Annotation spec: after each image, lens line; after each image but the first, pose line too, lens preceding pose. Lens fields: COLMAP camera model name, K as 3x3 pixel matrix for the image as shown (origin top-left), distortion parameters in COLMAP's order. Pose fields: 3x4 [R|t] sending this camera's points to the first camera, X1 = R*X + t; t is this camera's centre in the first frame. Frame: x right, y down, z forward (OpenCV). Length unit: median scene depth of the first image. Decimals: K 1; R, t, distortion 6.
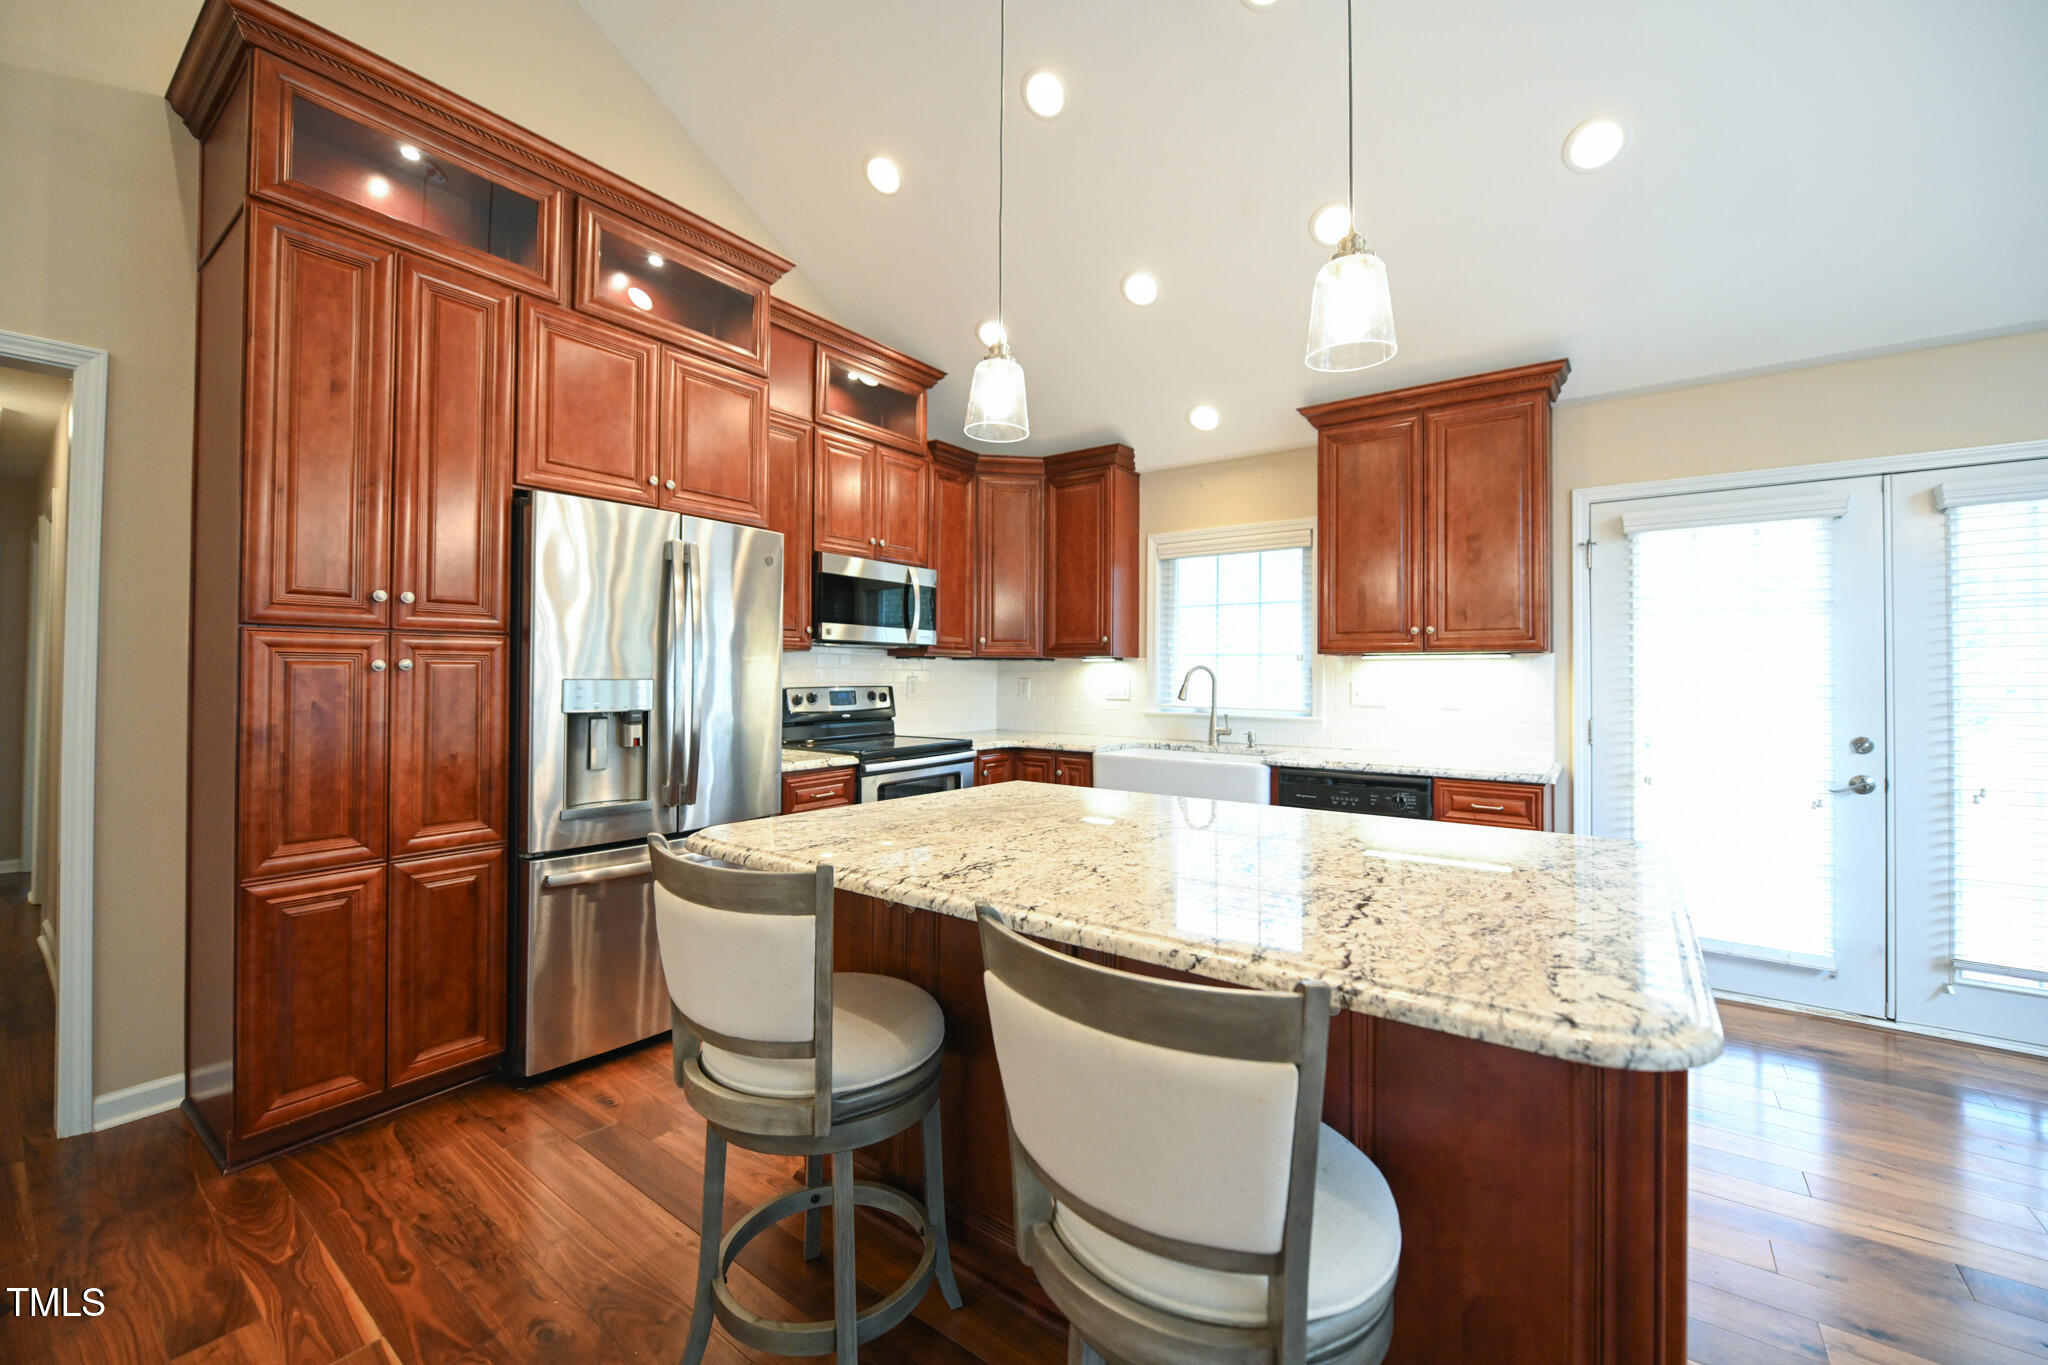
lens RADIAL K [[806.9, 0, 1028.7], [0, 806.9, 666.1], [0, 0, 1]] dist [-0.013067, -0.000061]
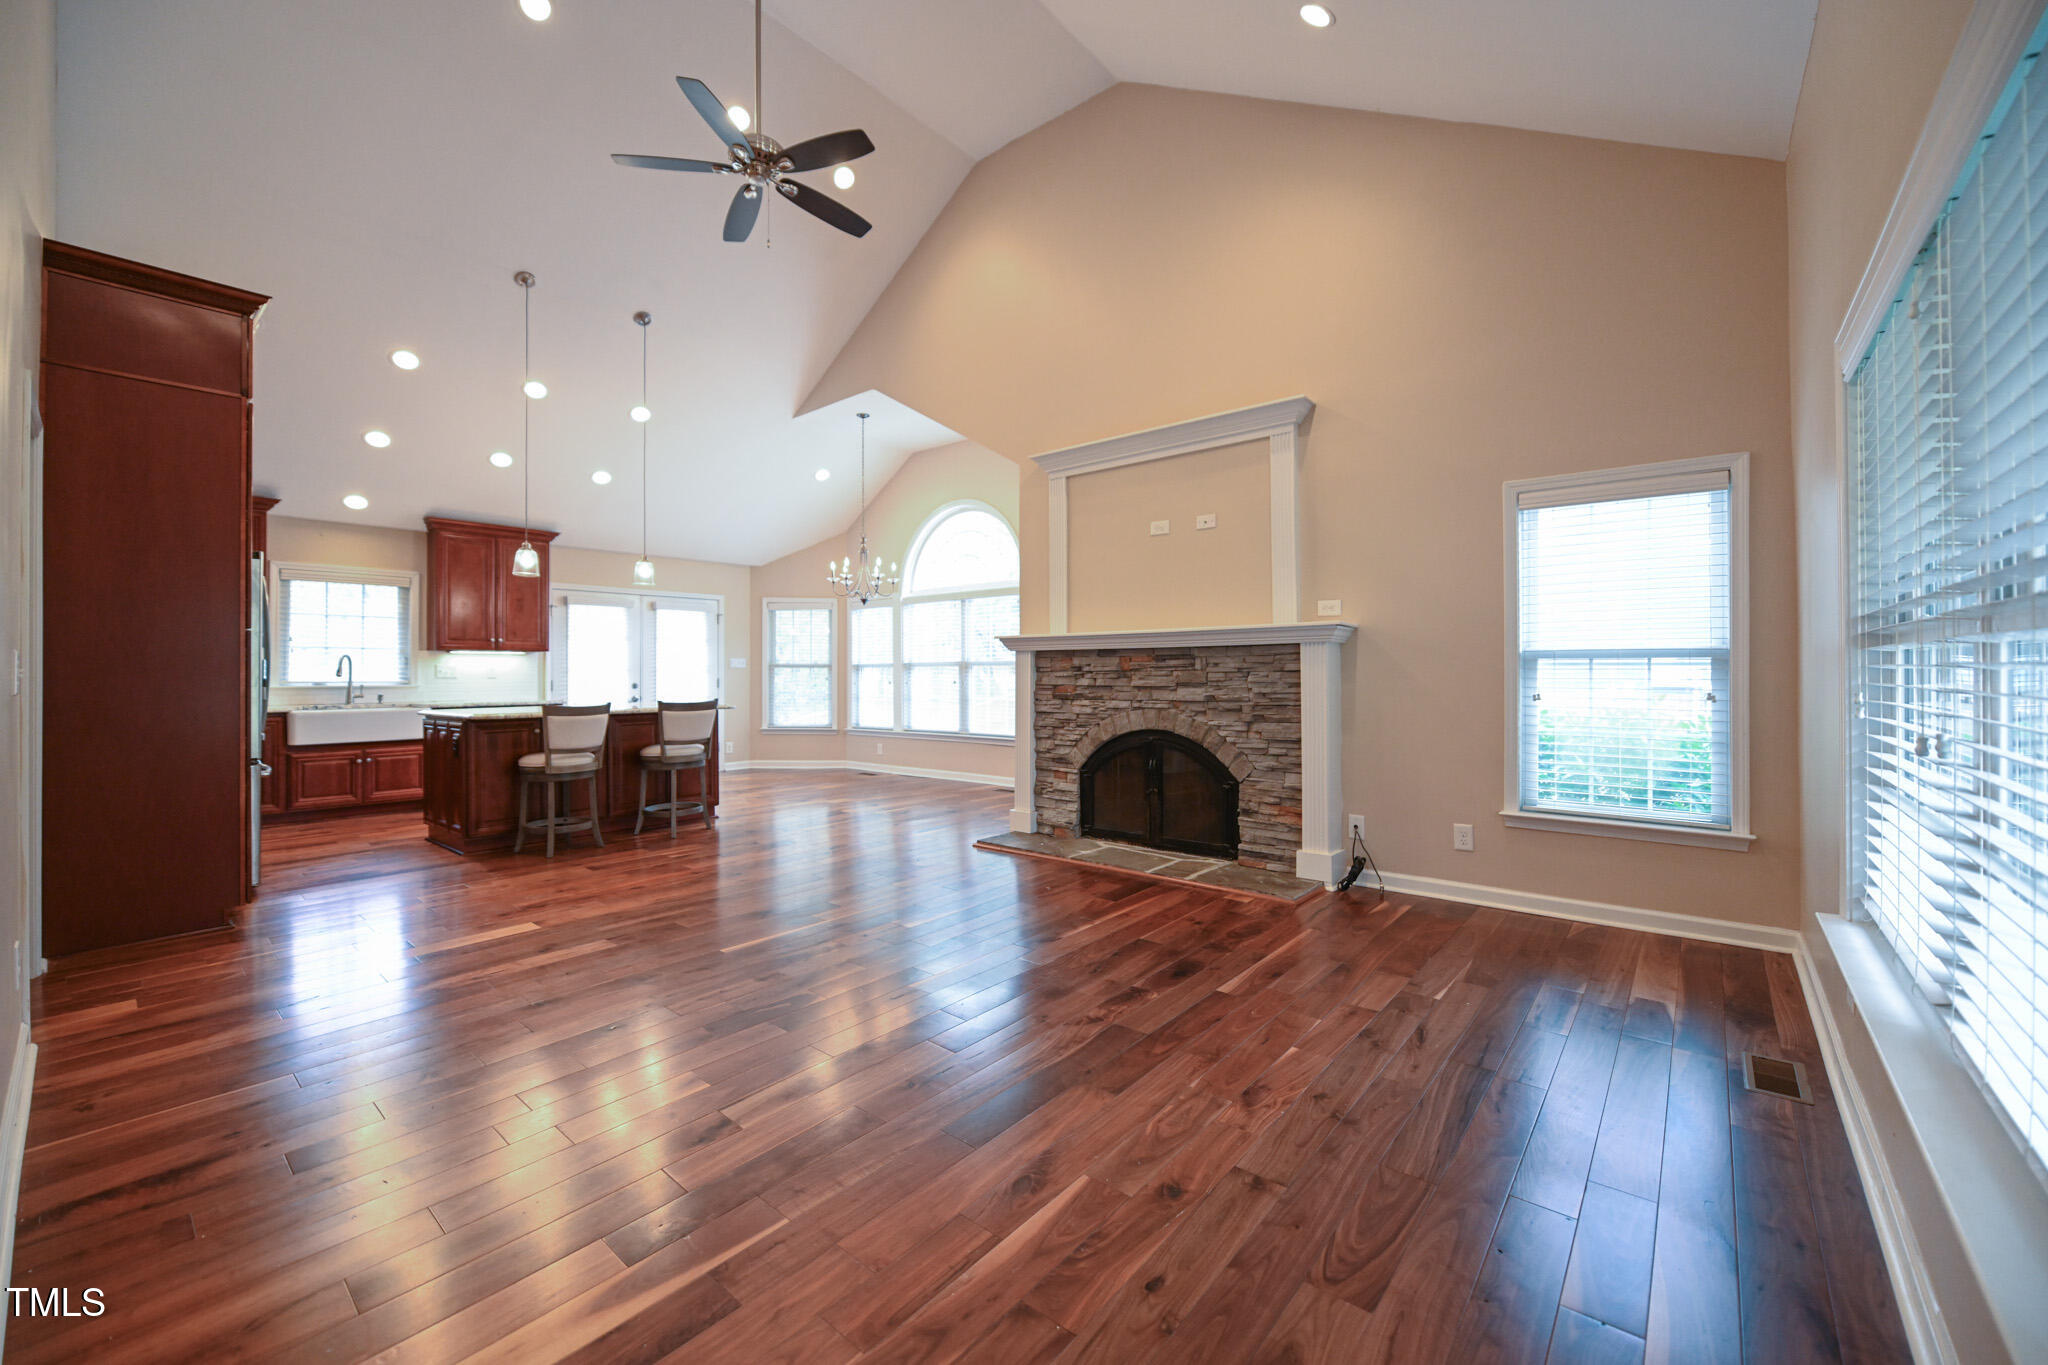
lens RADIAL K [[807.5, 0, 1022.7], [0, 807.5, 671.9], [0, 0, 1]] dist [-0.009370, -0.000332]
pose [[0.066106, -0.006196, 0.997793, -1.510174], [-0.011125, 0.999914, 0.006946, 0.009030], [-0.997751, -0.011559, 0.066032, -0.521678]]
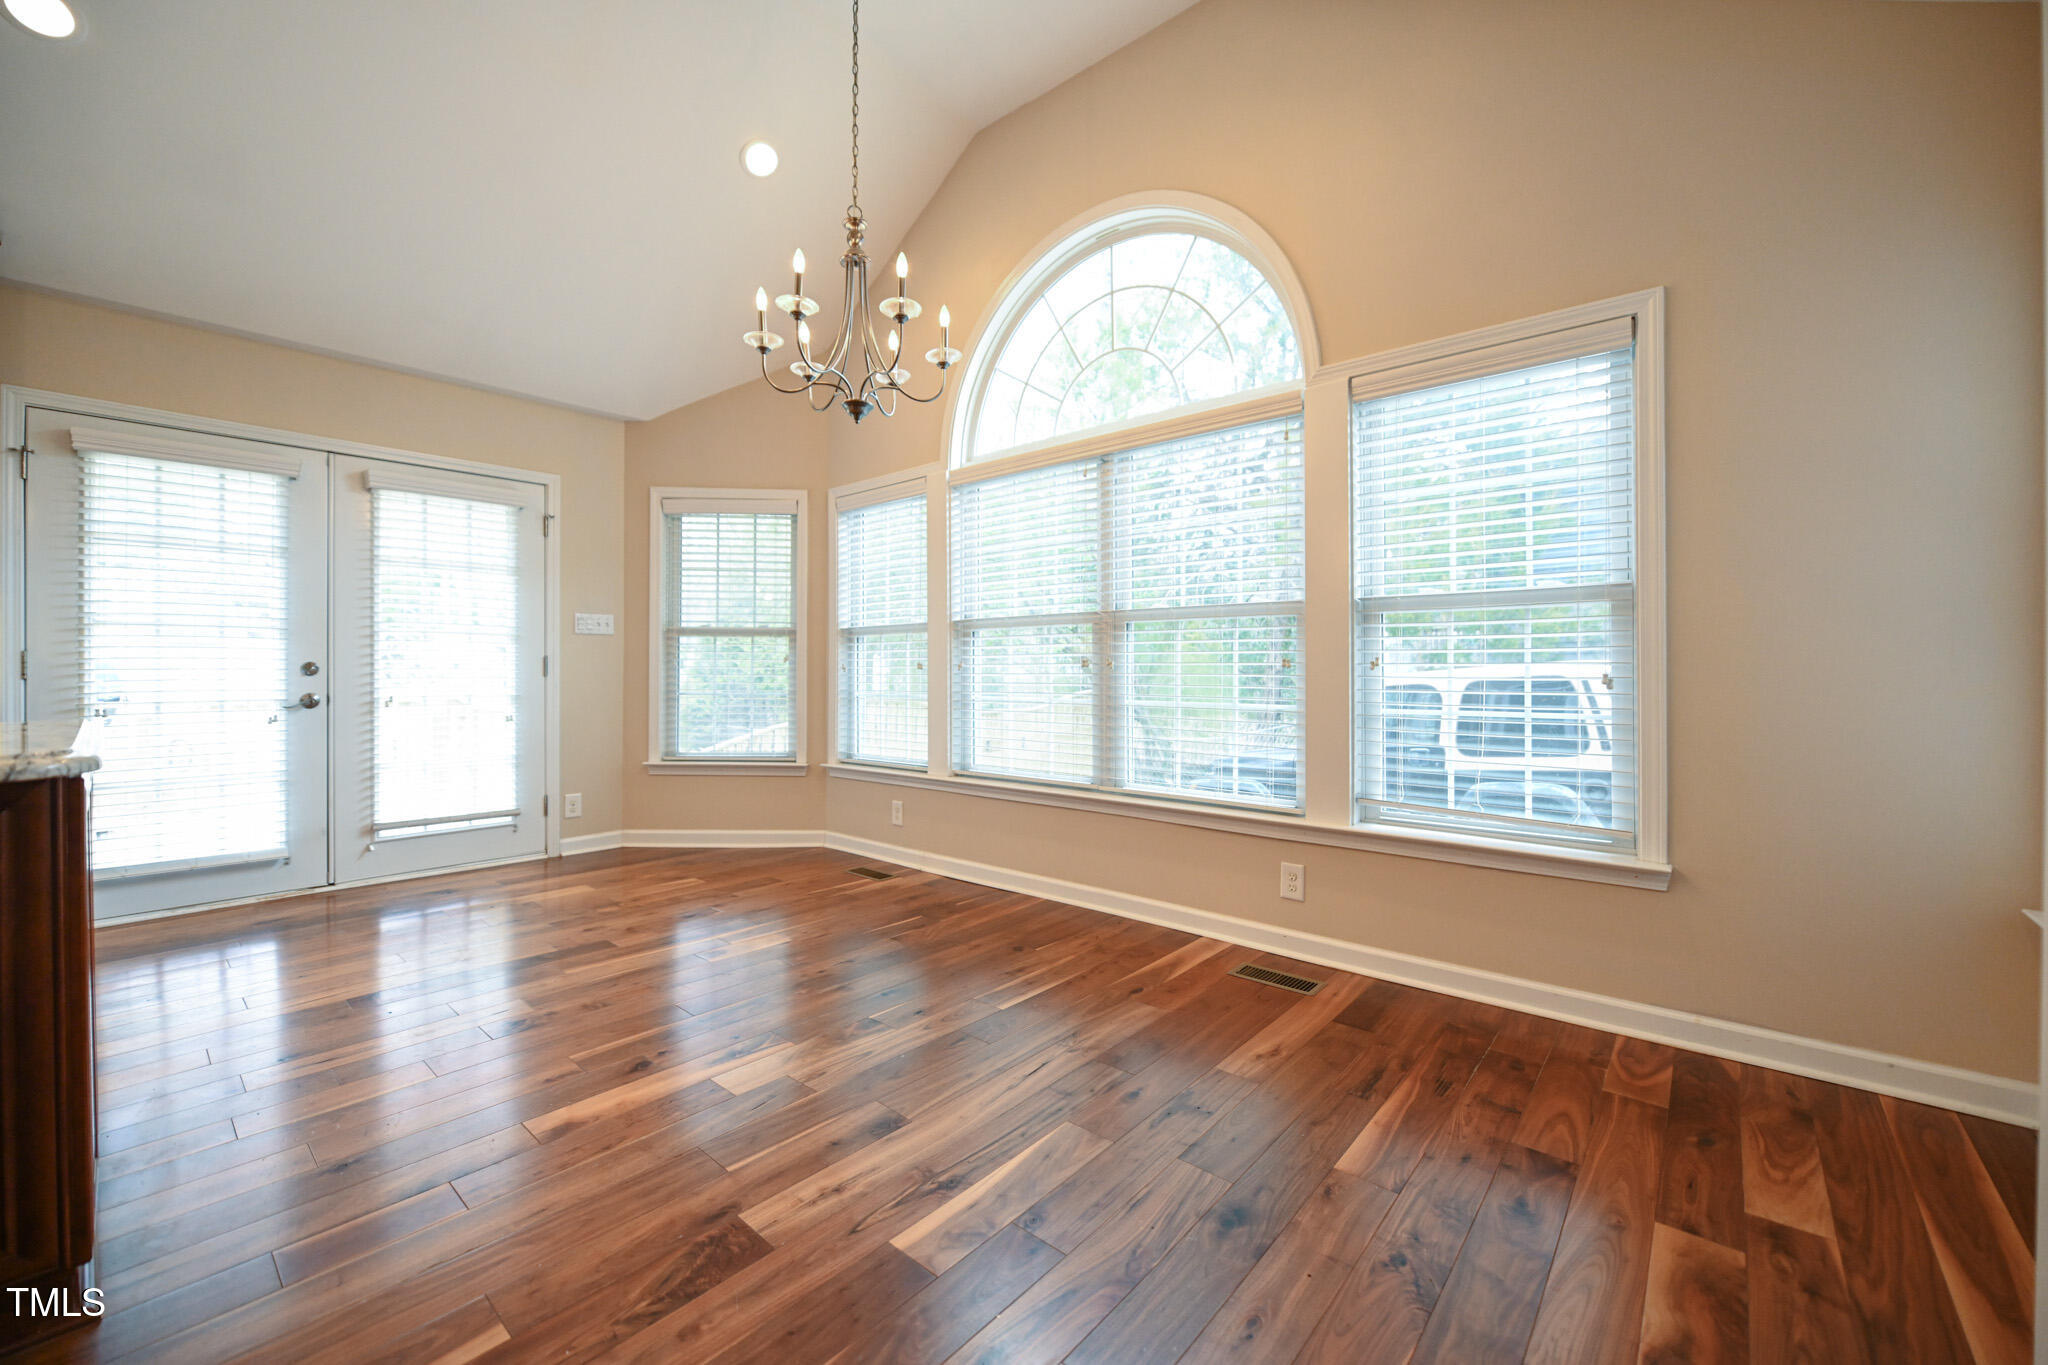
lens RADIAL K [[810.6, 0, 1020.9], [0, 810.6, 667.4], [0, 0, 1]] dist [-0.010726, -0.000352]
pose [[0.076178, -0.004558, 0.997084, -0.085798], [-0.014339, 0.999881, 0.005666, 0.060881], [-0.996991, -0.014729, 0.076104, -0.153732]]
